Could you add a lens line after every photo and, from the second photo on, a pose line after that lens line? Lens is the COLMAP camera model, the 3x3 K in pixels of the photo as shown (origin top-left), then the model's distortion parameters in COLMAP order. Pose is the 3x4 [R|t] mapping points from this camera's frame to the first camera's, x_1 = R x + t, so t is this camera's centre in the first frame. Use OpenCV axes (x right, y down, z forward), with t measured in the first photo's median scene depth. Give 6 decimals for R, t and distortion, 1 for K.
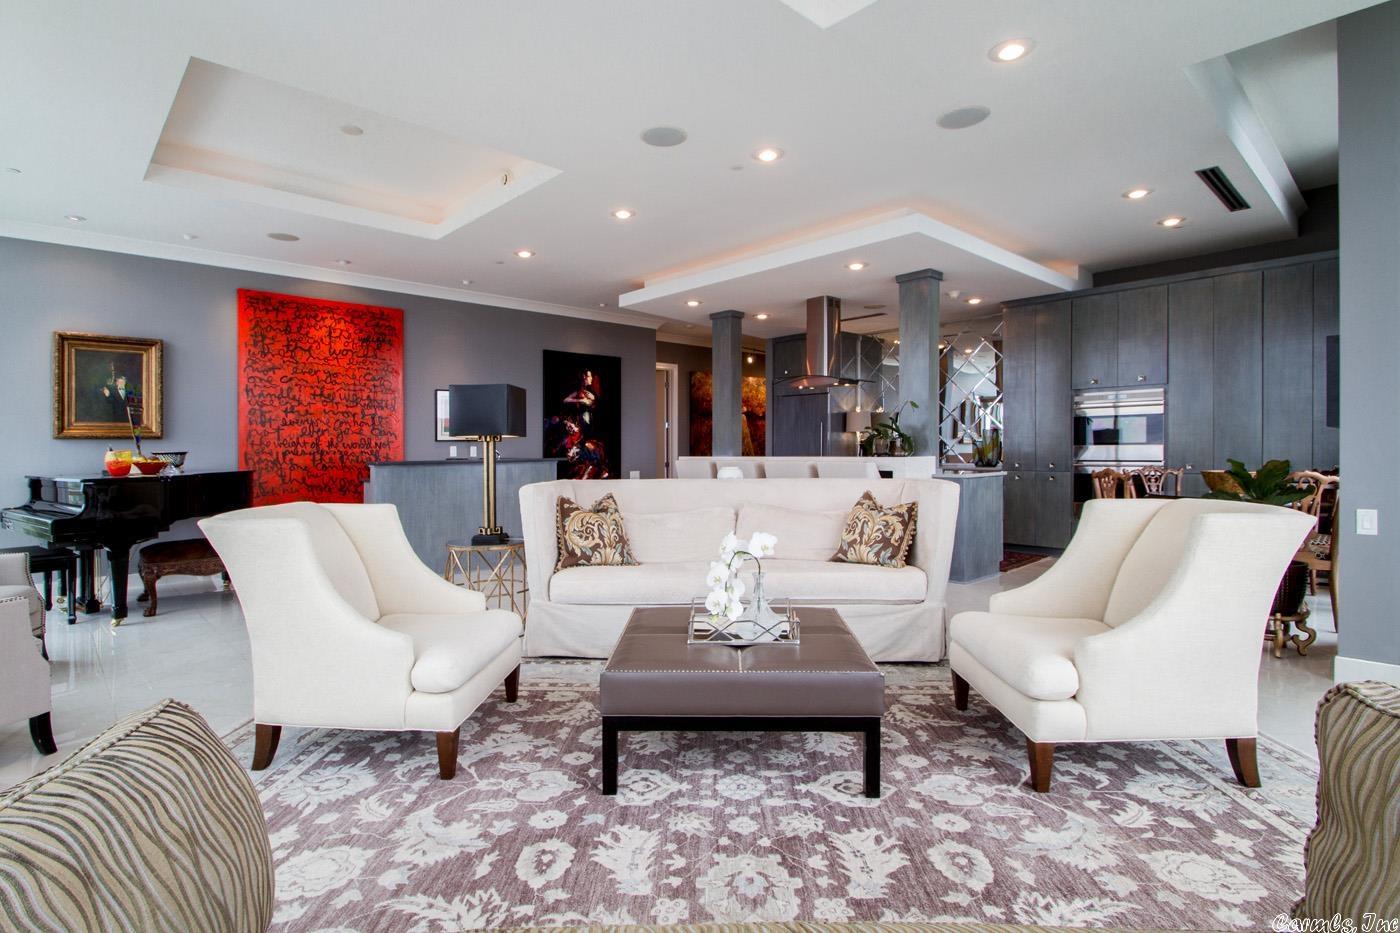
lens RADIAL K [[681.8, 0, 680.7], [0, 681.8, 446.2], [0, 0, 1]] dist [0.010493, -0.003008]
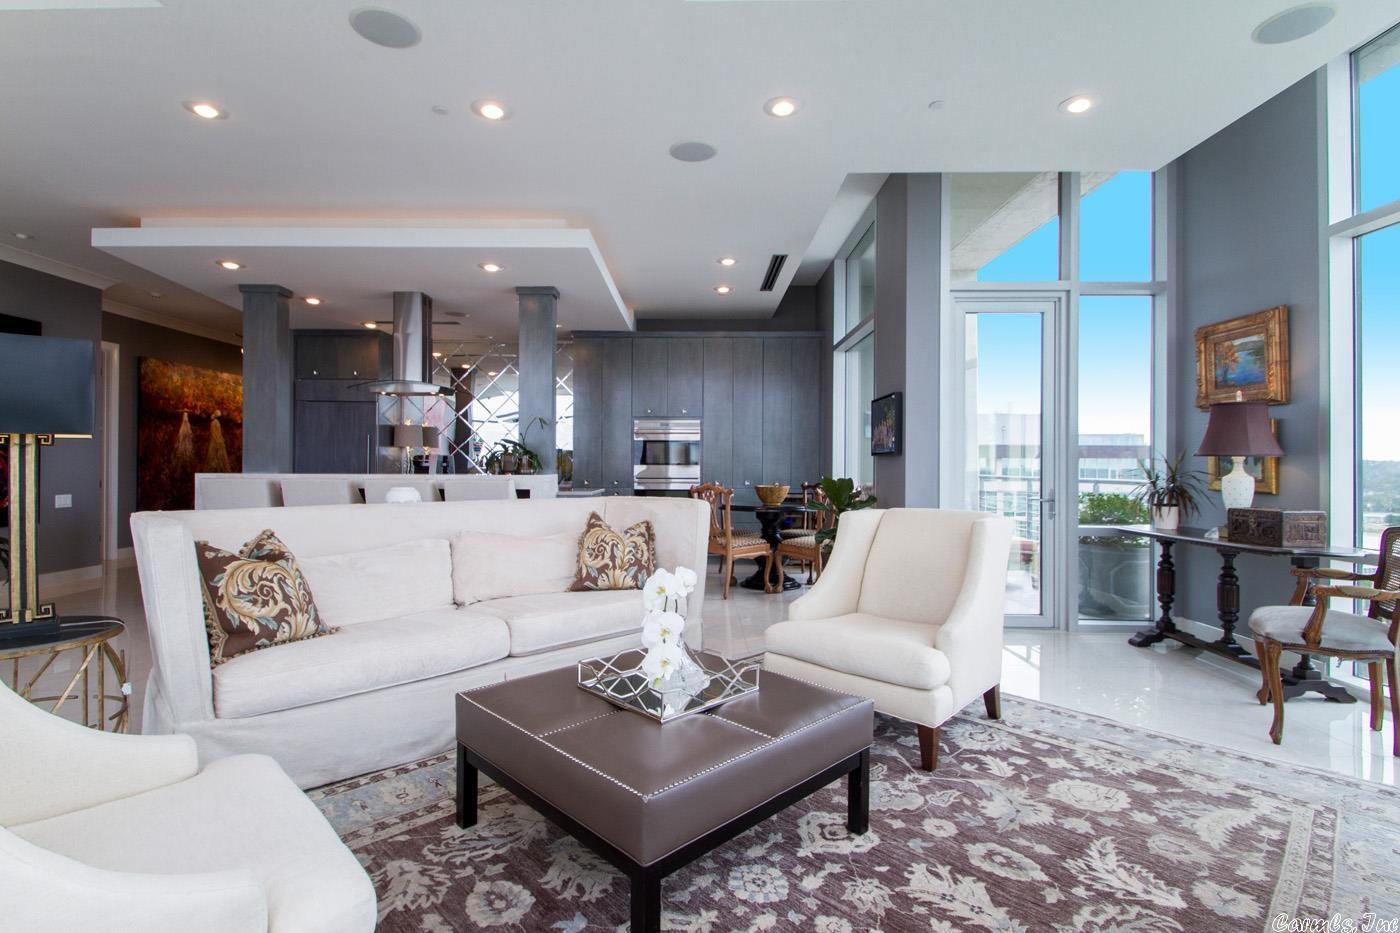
lens RADIAL K [[663.3, 0, 672.0], [0, 663.3, 463.4], [0, 0, 1]] dist [0.023093, -0.015670]
pose [[0.699149, 0.014138, 0.714836, -0.263810], [-0.014234, 0.999882, -0.005854, 0.002923], [-0.714834, -0.006082, 0.699267, 0.246129]]
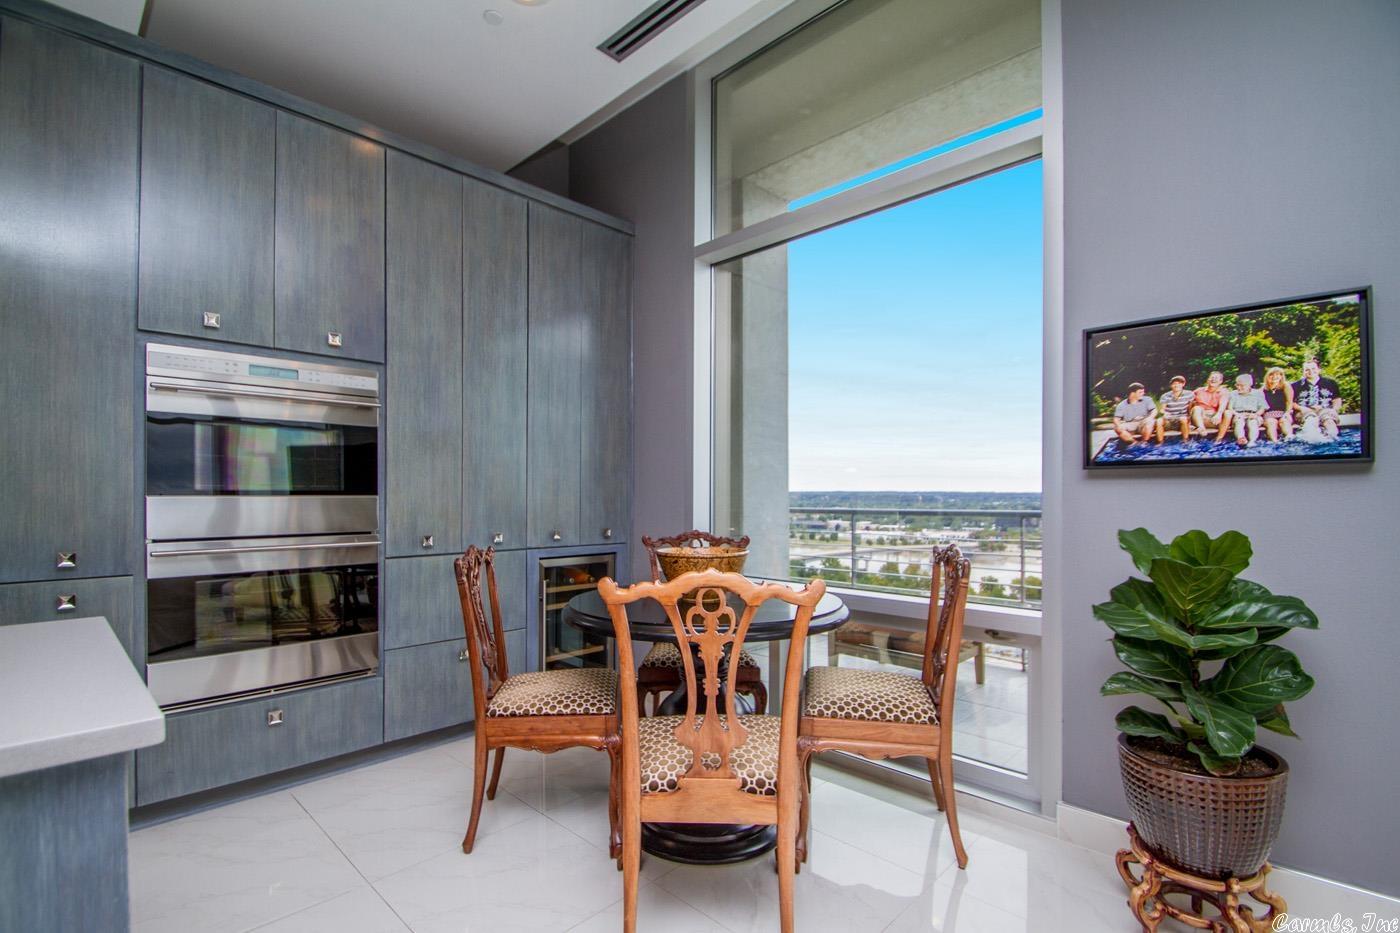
lens RADIAL K [[663.3, 0, 679.0], [0, 663.3, 492.1], [0, 0, 1]] dist [0.023093, -0.015670]
pose [[-0.036292, 0.013360, 0.999252, 0.324521], [-0.003348, 0.999903, -0.013490, 0.001163], [-0.999336, -0.003835, -0.036243, 1.061813]]
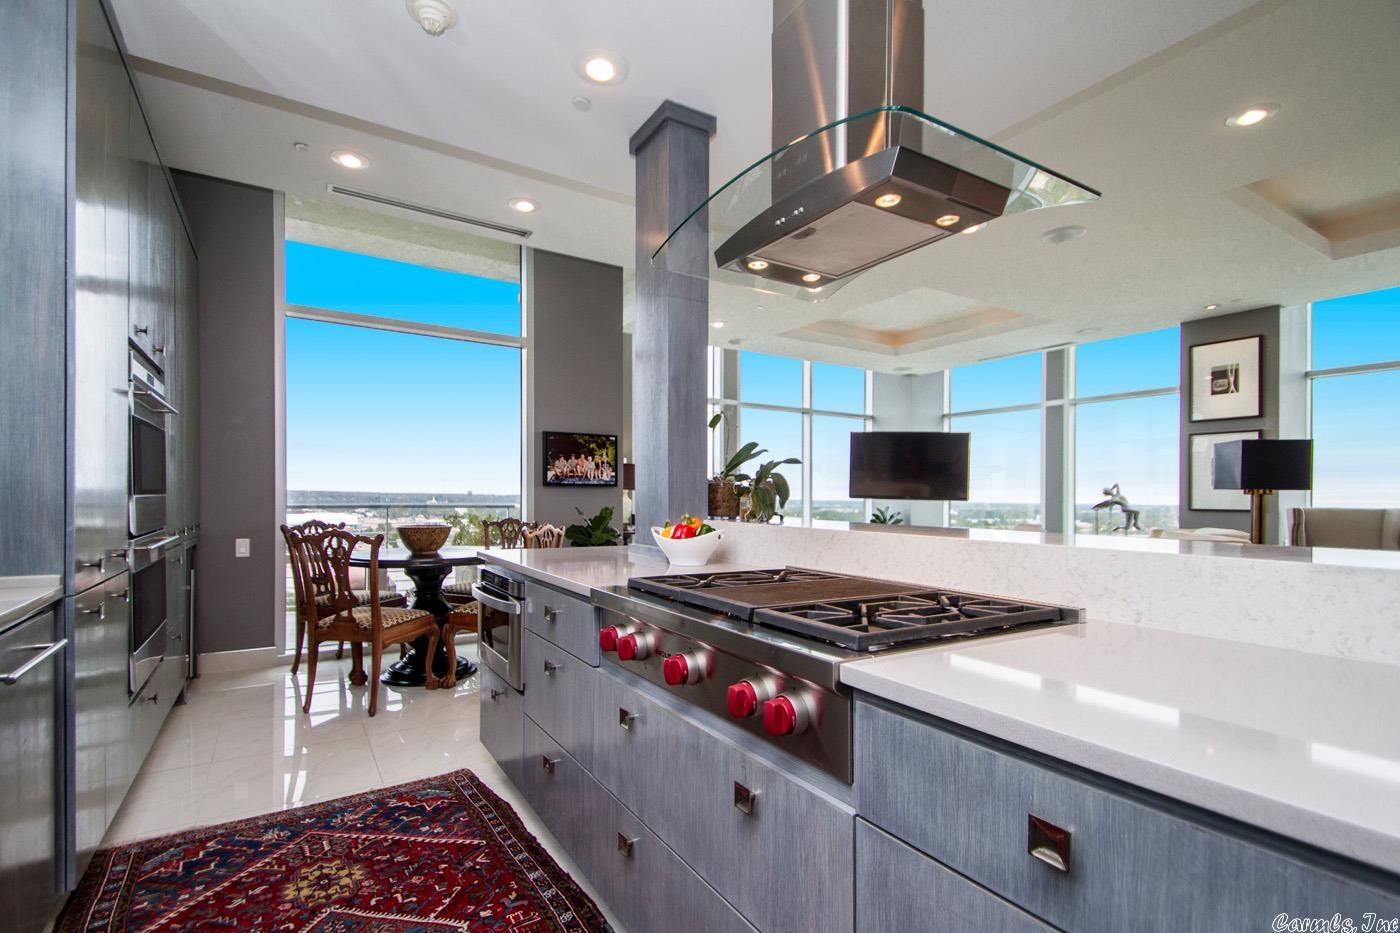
lens RADIAL K [[663.3, 0, 675.6], [0, 663.3, 492.1], [0, 0, 1]] dist [0.023093, -0.015670]
pose [[-0.980291, -0.001023, 0.197559, 0.317420], [-0.003029, 0.999947, -0.009849, 0.000730], [-0.197538, -0.010253, -0.980242, 1.832419]]
